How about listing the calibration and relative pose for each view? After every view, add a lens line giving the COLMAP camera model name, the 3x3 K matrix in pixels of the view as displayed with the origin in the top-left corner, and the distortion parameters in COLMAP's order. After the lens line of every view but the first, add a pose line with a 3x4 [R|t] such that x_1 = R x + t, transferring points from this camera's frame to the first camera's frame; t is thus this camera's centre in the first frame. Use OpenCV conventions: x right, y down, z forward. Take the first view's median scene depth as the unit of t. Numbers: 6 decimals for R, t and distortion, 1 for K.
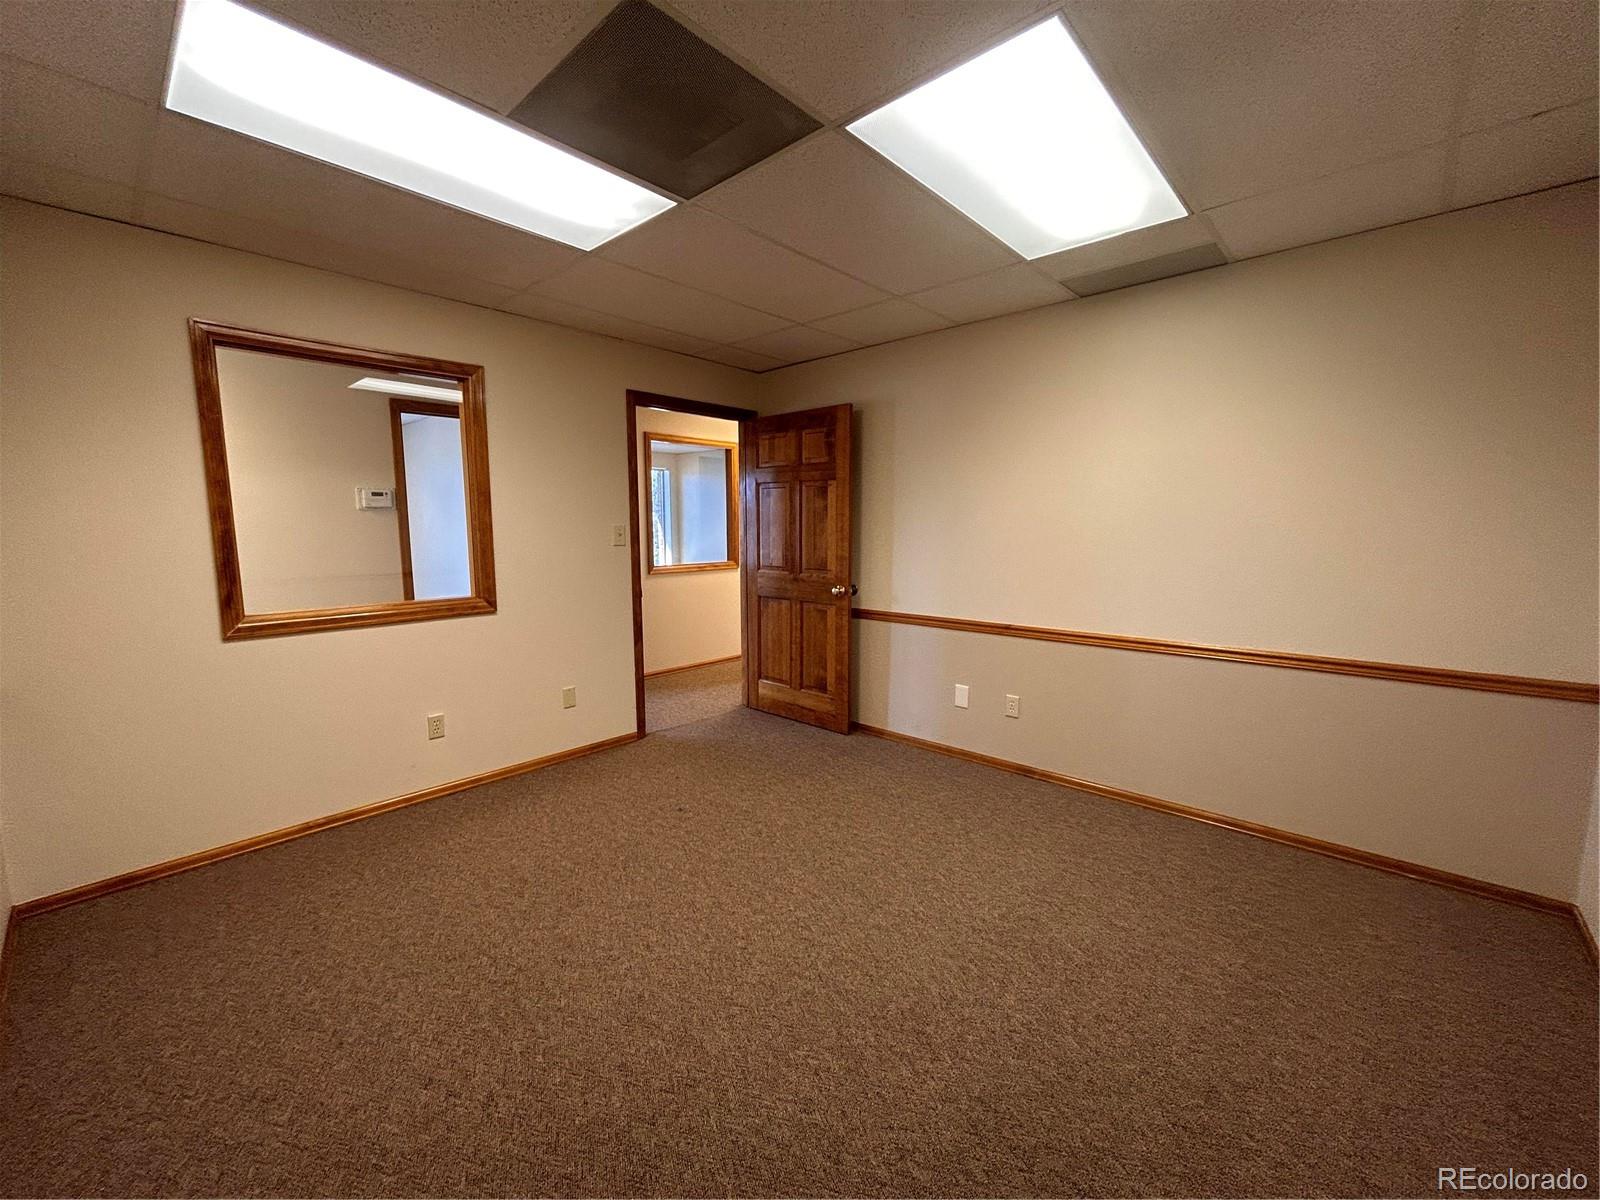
lens RADIAL K [[645.8, 0, 803.3], [0, 645.8, 600.1], [0, 0, 1]] dist [0.000237, -0.000174]
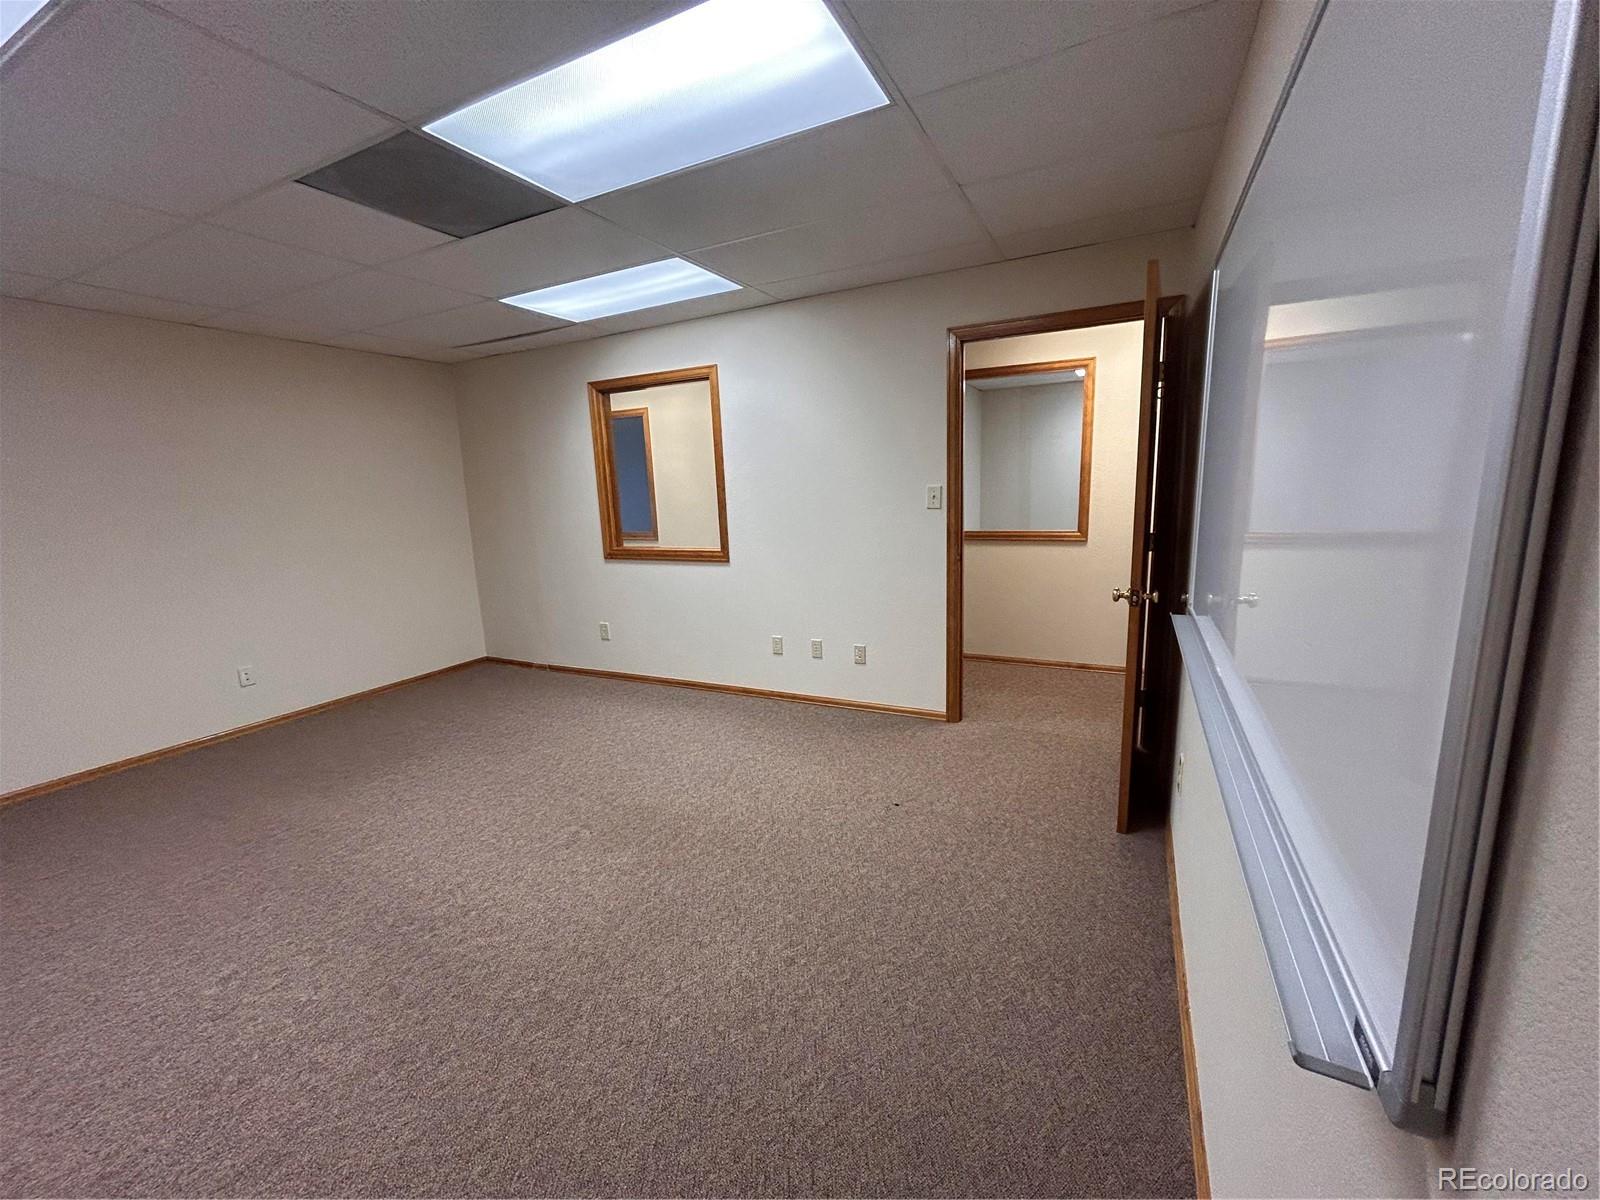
lens RADIAL K [[645.8, 0, 799.6], [0, 645.8, 600.4], [0, 0, 1]] dist [0.000237, -0.000174]
pose [[0.259998, 0.164499, -0.951494, 0.813977], [-0.077881, 0.985744, 0.149139, -0.112685], [0.962463, 0.035327, 0.269103, 0.843429]]
